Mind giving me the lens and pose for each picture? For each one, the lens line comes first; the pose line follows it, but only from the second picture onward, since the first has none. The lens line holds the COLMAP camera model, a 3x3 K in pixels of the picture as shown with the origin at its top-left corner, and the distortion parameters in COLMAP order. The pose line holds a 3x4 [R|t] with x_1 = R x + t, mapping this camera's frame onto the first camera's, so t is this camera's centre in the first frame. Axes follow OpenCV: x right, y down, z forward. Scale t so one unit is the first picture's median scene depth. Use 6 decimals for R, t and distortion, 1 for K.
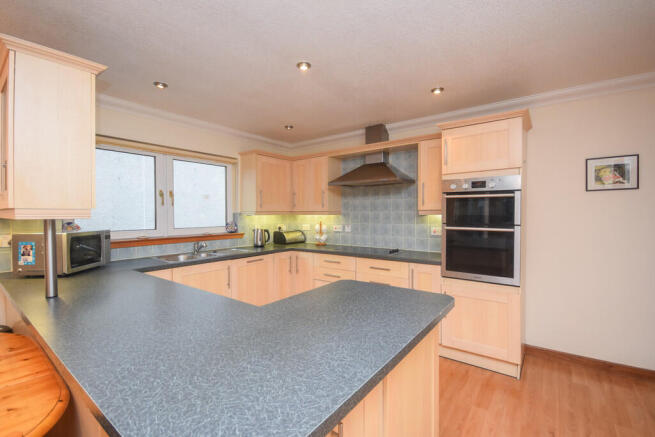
lens RADIAL K [[290.3, 0, 327.5], [0, 290.3, 218.5], [0, 0, 1]] dist [-0.000773, -0.000165]
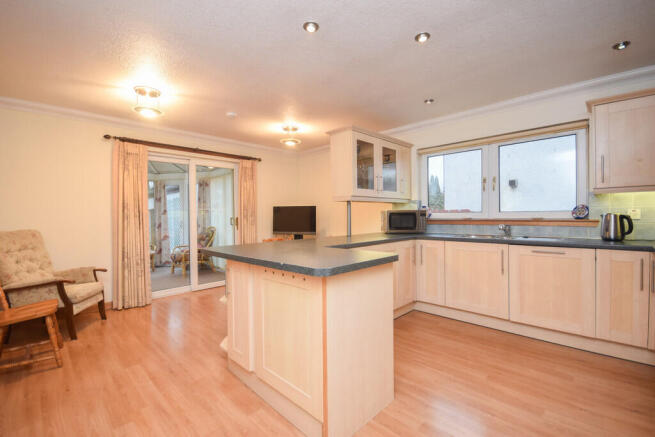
lens RADIAL K [[290.3, 0, 327.5], [0, 290.3, 218.5], [0, 0, 1]] dist [-0.000773, -0.000165]
pose [[-0.119332, 0.013396, -0.992764, 0.605204], [-0.003868, 0.999895, 0.013957, 0.047668], [0.992847, 0.005505, -0.119267, 0.518032]]
